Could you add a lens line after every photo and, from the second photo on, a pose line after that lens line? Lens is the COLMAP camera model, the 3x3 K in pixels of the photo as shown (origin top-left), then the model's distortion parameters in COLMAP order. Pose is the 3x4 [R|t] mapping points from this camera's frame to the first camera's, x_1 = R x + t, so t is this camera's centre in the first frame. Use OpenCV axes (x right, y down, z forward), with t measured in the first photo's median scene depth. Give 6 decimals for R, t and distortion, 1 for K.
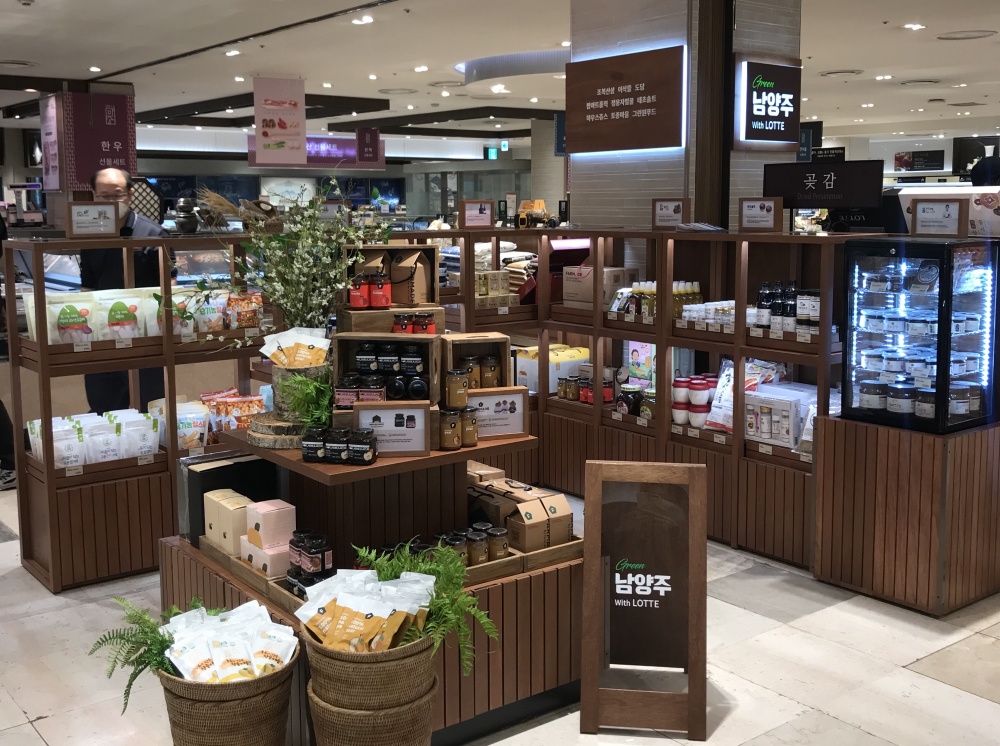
lens RADIAL K [[1195.0, 0, 500.0], [0, 1195.0, 373.0], [0, 0, 1]] dist [0.189413, -0.524936]
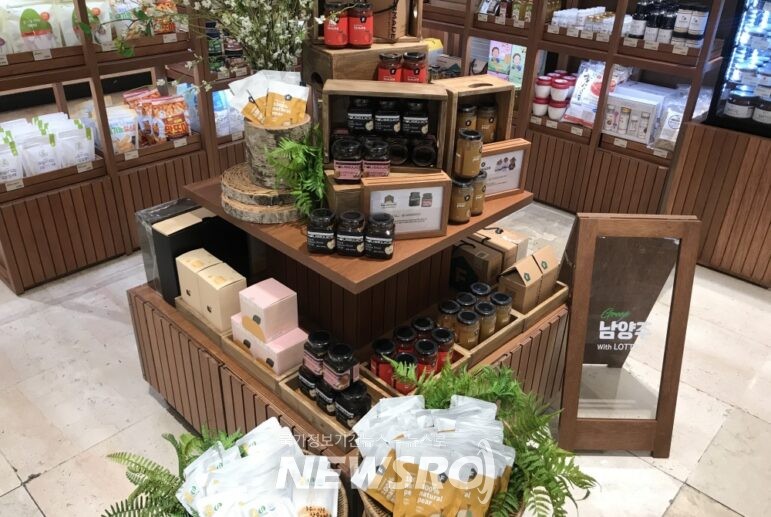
lens RADIAL K [[637.5, 0, 385.5], [0, 637.5, 258.5], [0, 0, 1]] dist [0.058606, -0.053639]
pose [[0.984186, -0.054607, 0.168513, -0.140795], [-0.010501, 0.931640, 0.363231, -0.066593], [-0.176829, -0.359256, 0.916333, 0.431282]]
